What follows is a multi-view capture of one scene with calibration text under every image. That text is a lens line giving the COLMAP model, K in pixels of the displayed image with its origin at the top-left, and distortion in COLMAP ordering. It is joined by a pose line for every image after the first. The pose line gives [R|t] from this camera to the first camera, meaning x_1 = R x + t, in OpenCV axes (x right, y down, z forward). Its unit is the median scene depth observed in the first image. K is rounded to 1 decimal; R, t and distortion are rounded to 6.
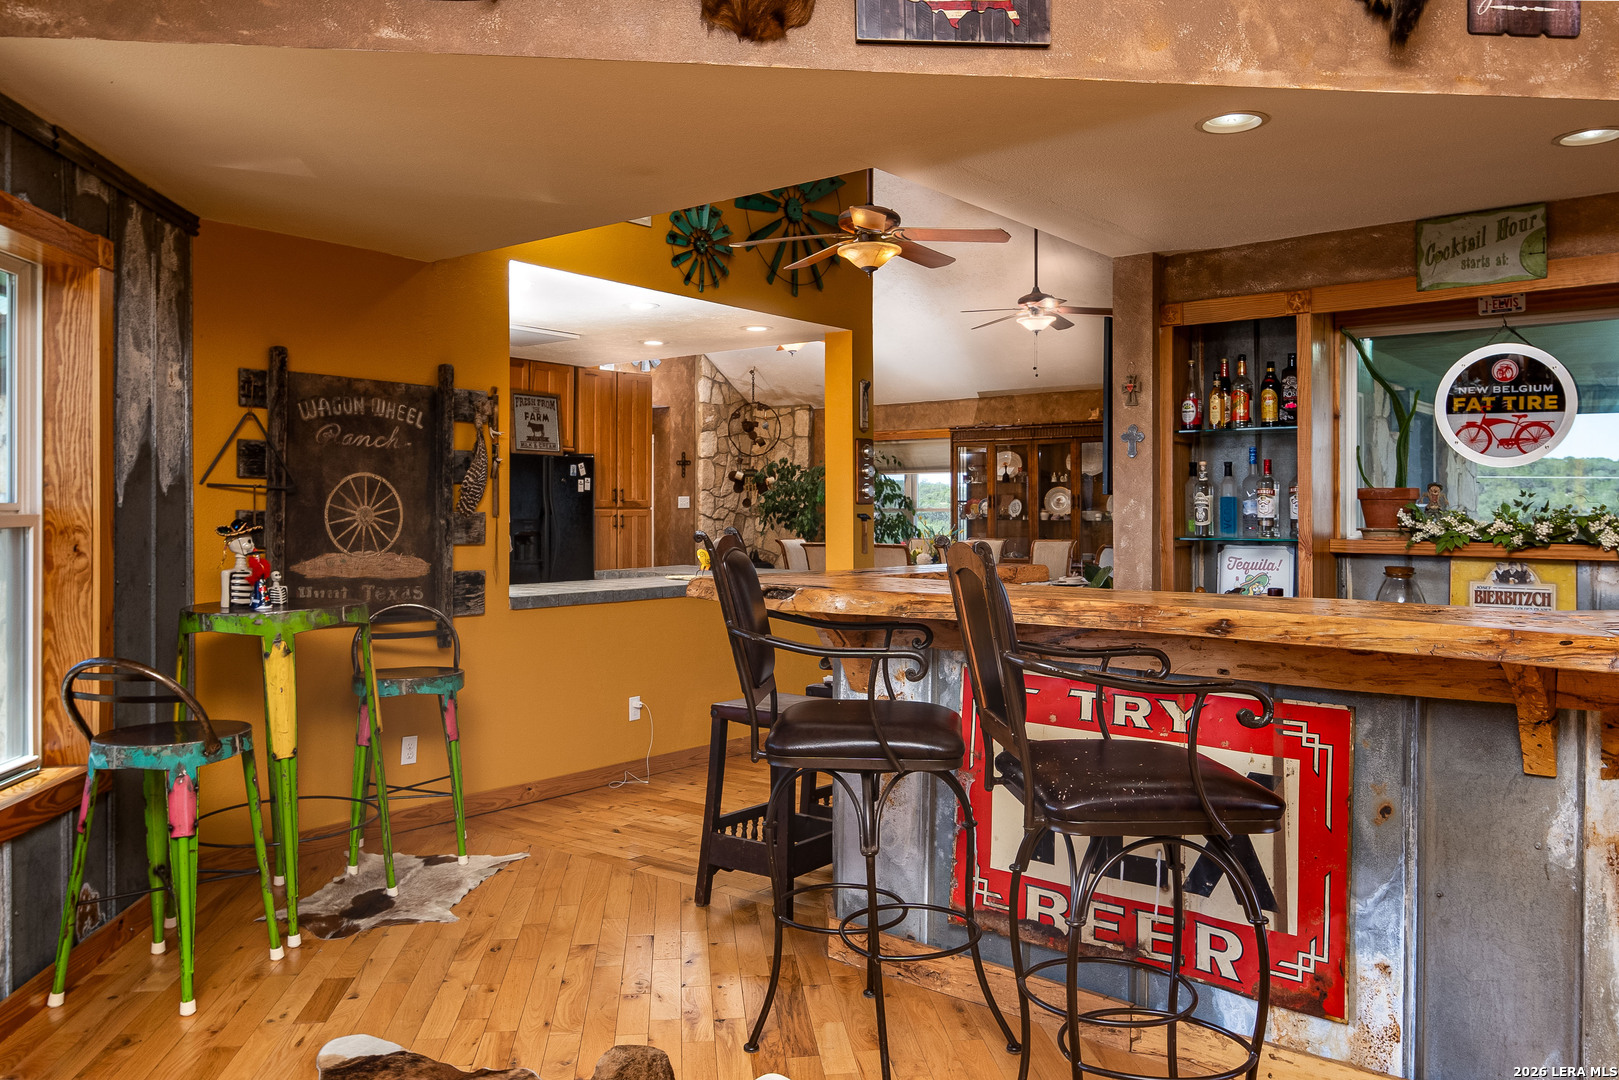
lens RADIAL K [[1152.6, 0, 810.5], [0, 1152.6, 510.3], [0, 0, 1]] dist [-0.004685, 0.014712]
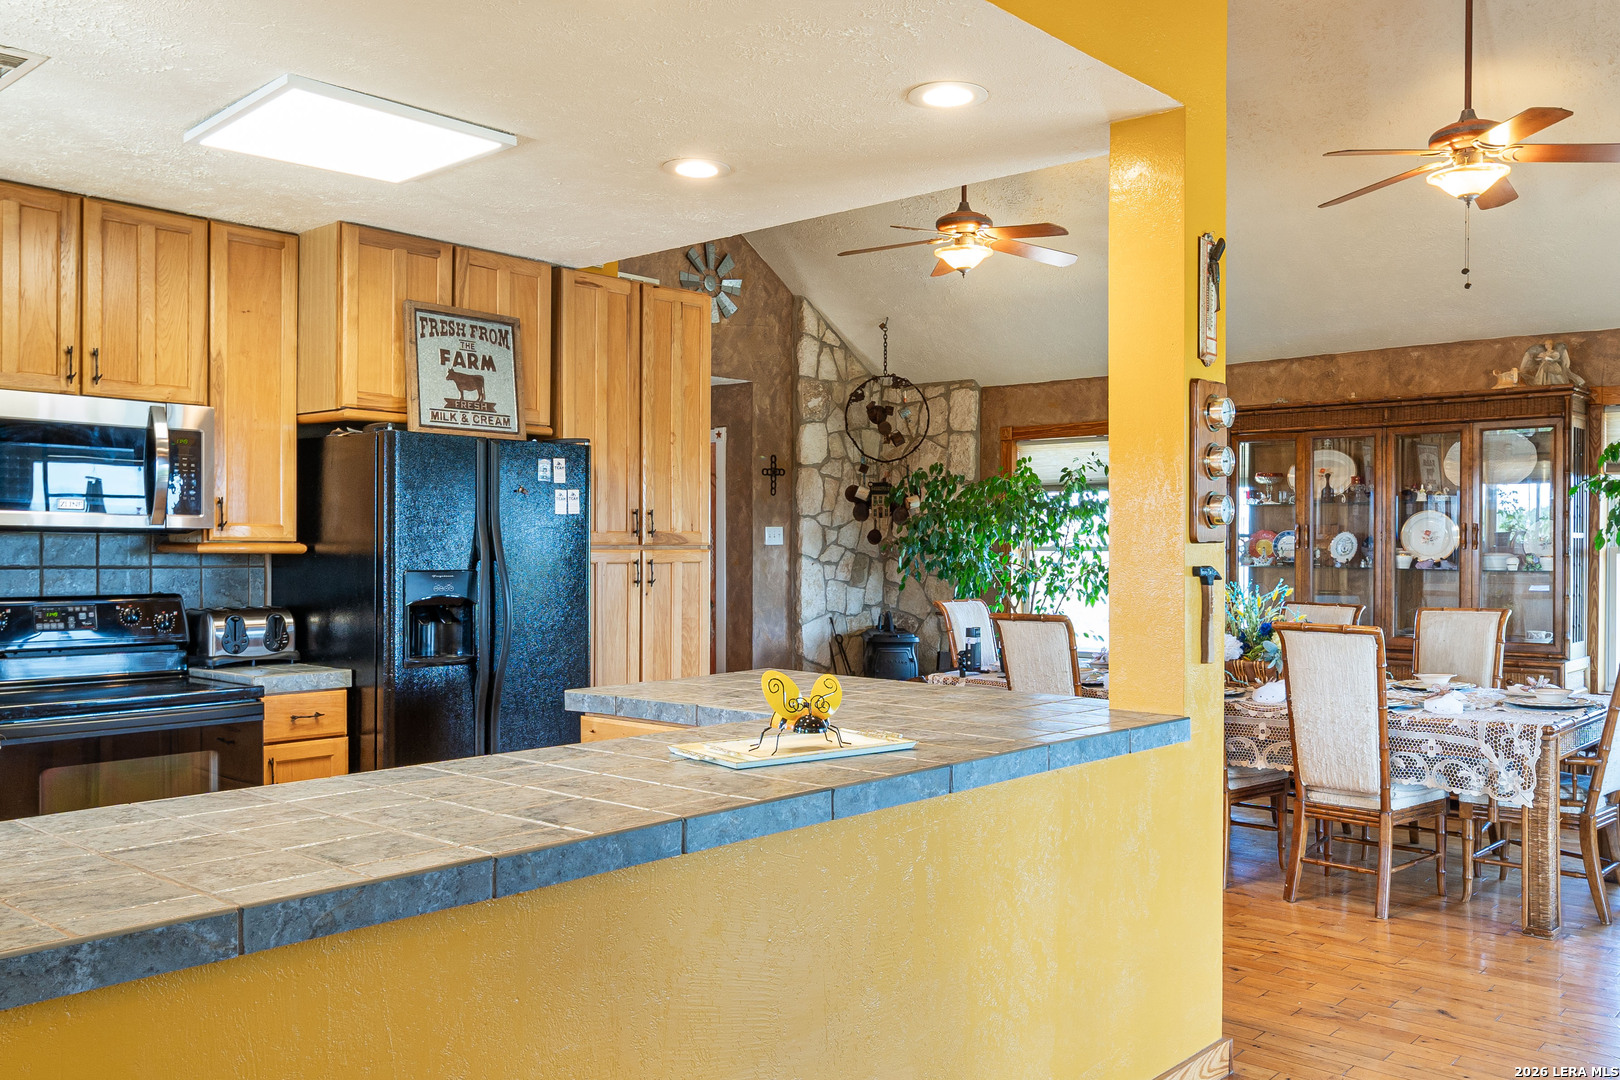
lens RADIAL K [[1274.1, 0, 808.9], [0, 1274.1, 546.2], [0, 0, 1]] dist [-0.002551, -0.002918]
pose [[0.996090, 0.003053, -0.088289, -0.079735], [-0.002954, 0.999995, 0.001258, -0.006069], [0.088292, -0.000992, 0.996094, 0.828589]]
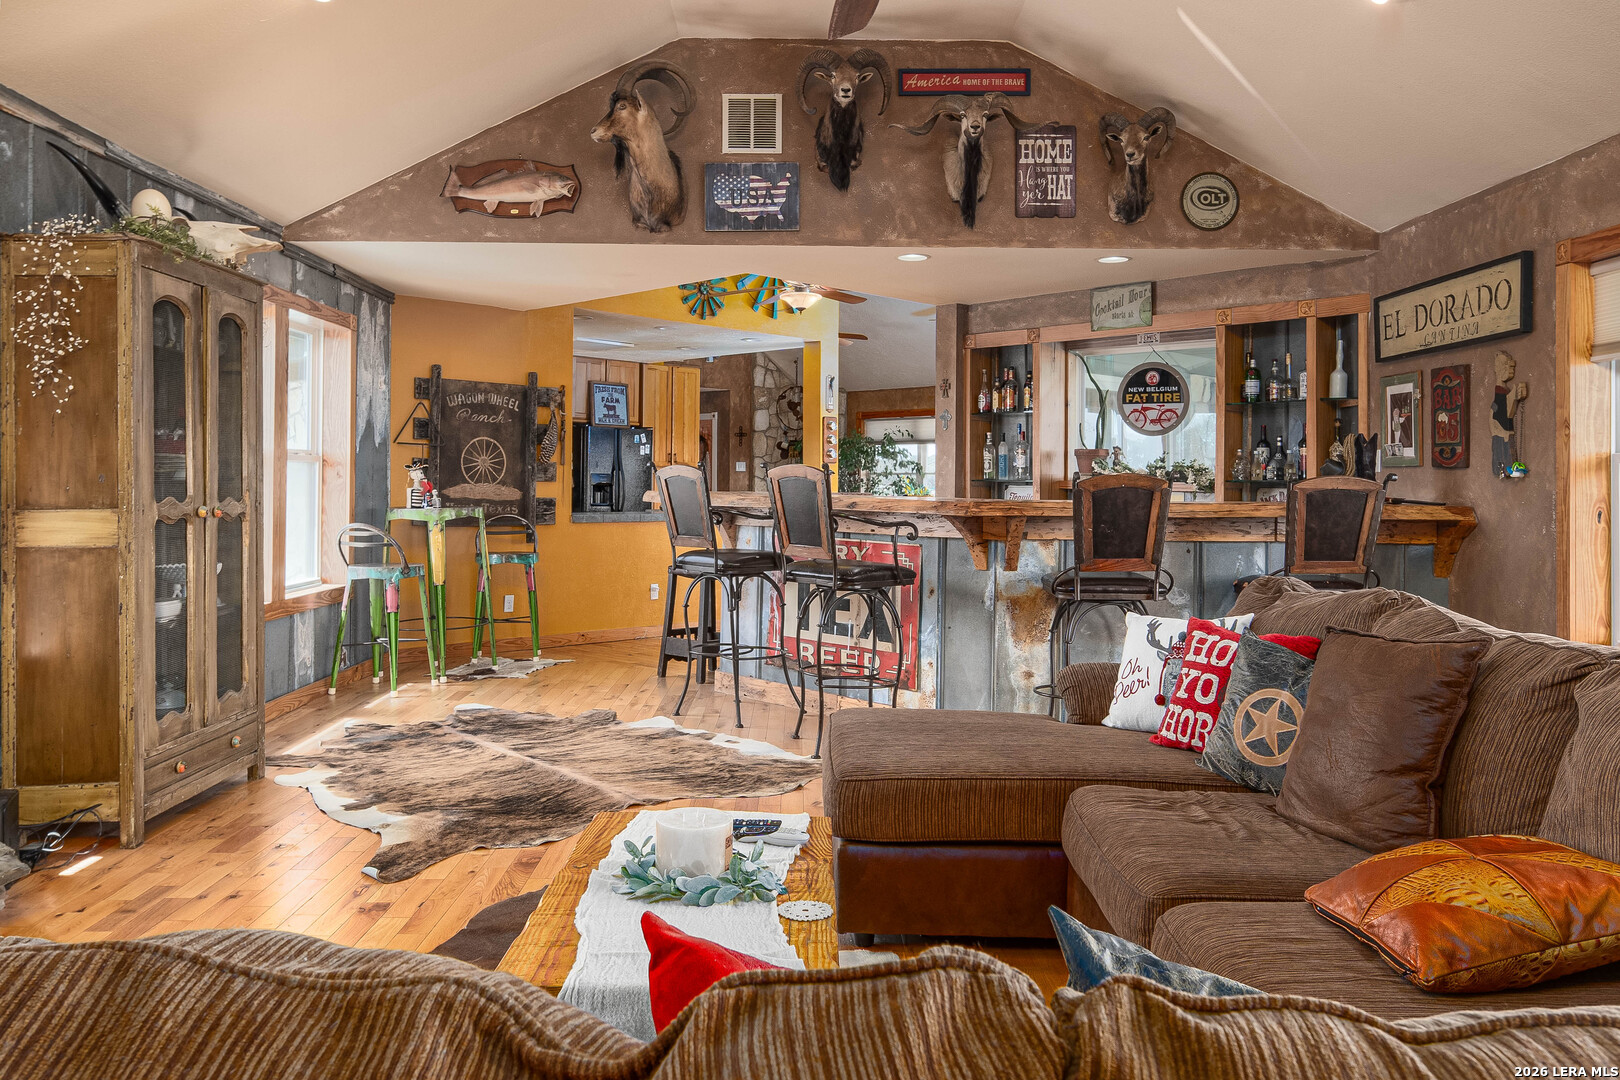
lens RADIAL K [[1153.3, 0, 833.1], [0, 1153.3, 482.8], [0, 0, 1]] dist [-0.004685, 0.014712]
pose [[0.996052, 0.007747, -0.088436, 0.263945], [-0.007955, 0.999966, -0.001999, 0.032419], [0.088418, 0.002695, 0.996080, -0.617672]]
